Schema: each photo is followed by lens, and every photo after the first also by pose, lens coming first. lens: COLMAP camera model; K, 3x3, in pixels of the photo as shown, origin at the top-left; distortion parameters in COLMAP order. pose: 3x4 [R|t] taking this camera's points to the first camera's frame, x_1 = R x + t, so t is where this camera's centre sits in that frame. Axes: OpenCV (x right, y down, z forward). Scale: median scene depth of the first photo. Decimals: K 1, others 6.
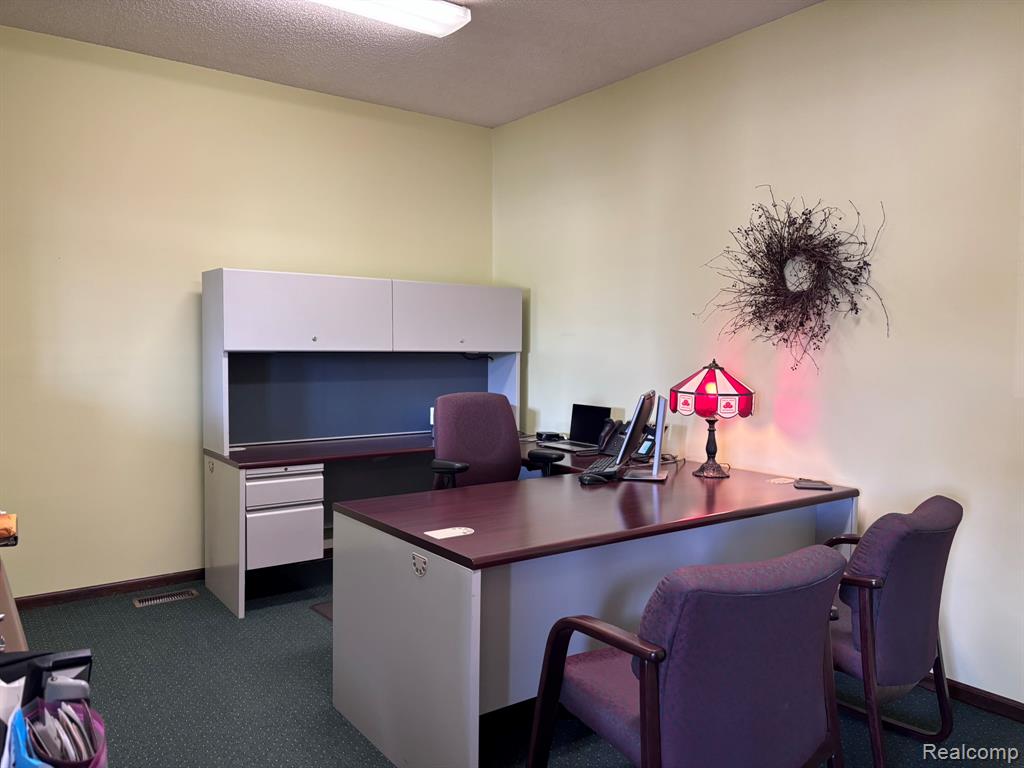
lens RADIAL K [[771.0, 0, 511.2], [0, 771.0, 385.0], [0, 0, 1]] dist [0.060635, -0.055391]
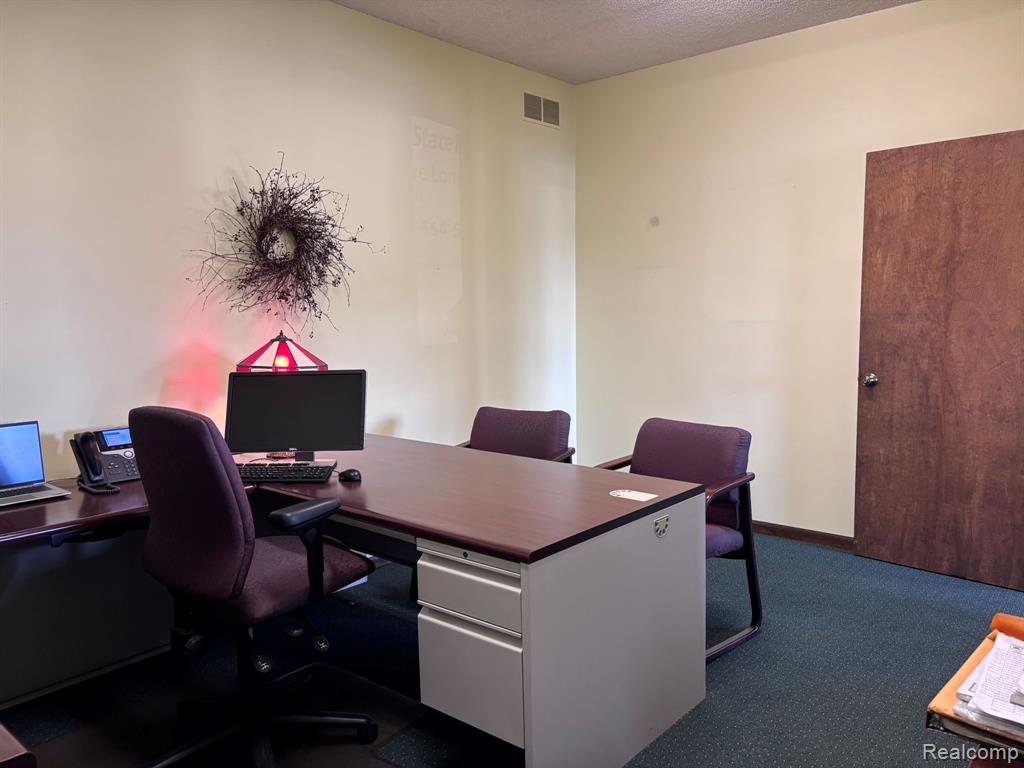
lens RADIAL K [[771.0, 0, 511.6], [0, 771.0, 383.9], [0, 0, 1]] dist [0.060635, -0.055391]
pose [[-0.224785, -0.103956, 0.968847, -0.717557], [0.063269, 0.990637, 0.120973, -0.065879], [-0.972352, 0.088491, -0.216103, 0.945352]]
